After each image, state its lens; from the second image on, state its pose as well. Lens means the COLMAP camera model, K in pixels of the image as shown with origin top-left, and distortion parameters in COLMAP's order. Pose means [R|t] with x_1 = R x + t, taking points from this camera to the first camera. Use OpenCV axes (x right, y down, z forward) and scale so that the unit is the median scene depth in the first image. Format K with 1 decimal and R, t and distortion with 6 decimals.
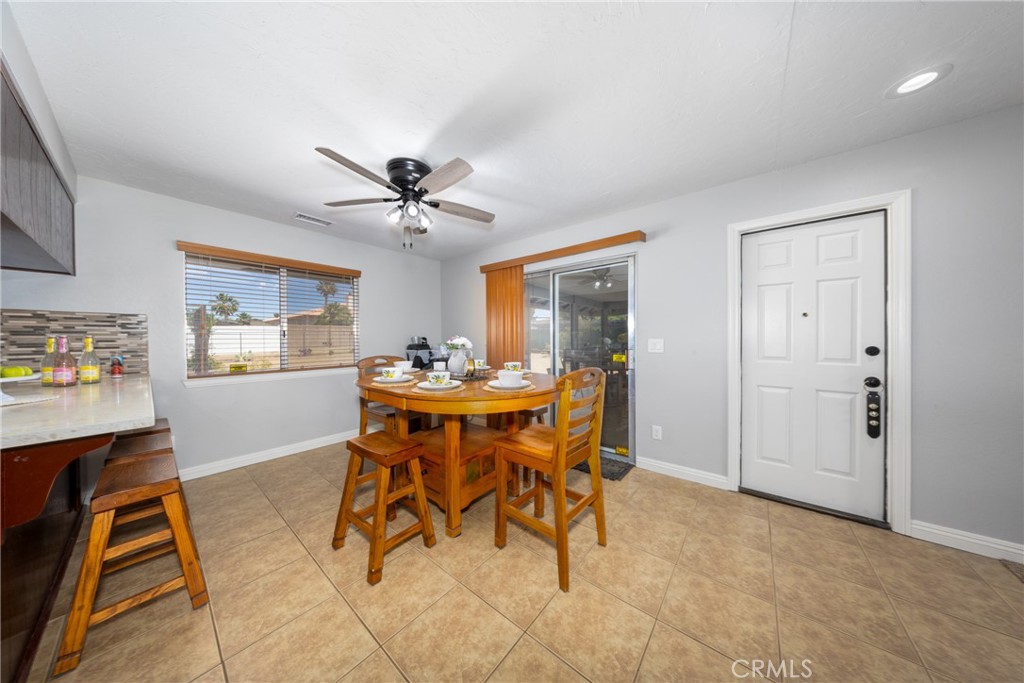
lens RADIAL K [[291.8, 0, 508.8], [0, 291.8, 342.7], [0, 0, 1]] dist [-0.000370, -0.000012]
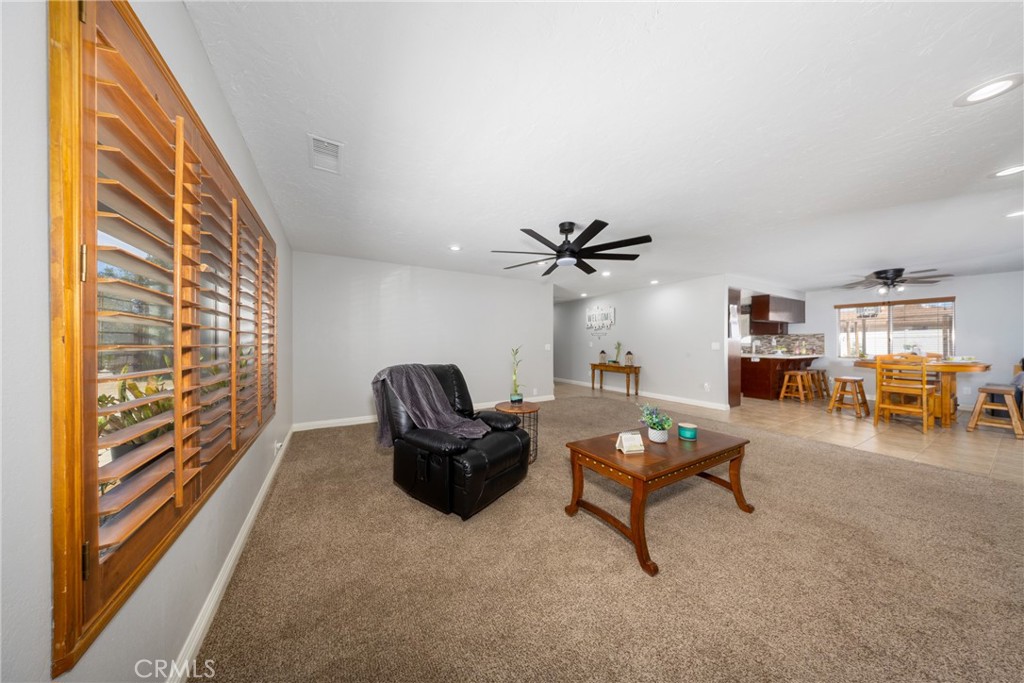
lens RADIAL K [[302.3, 0, 508.4], [0, 302.3, 339.8], [0, 0, 1]] dist [-0.000163, -0.000020]
pose [[-0.351073, -0.001265, -0.936347, 2.819800], [-0.008667, 0.999961, 0.001899, -0.014202], [0.936308, 0.008782, -0.351070, -0.923924]]
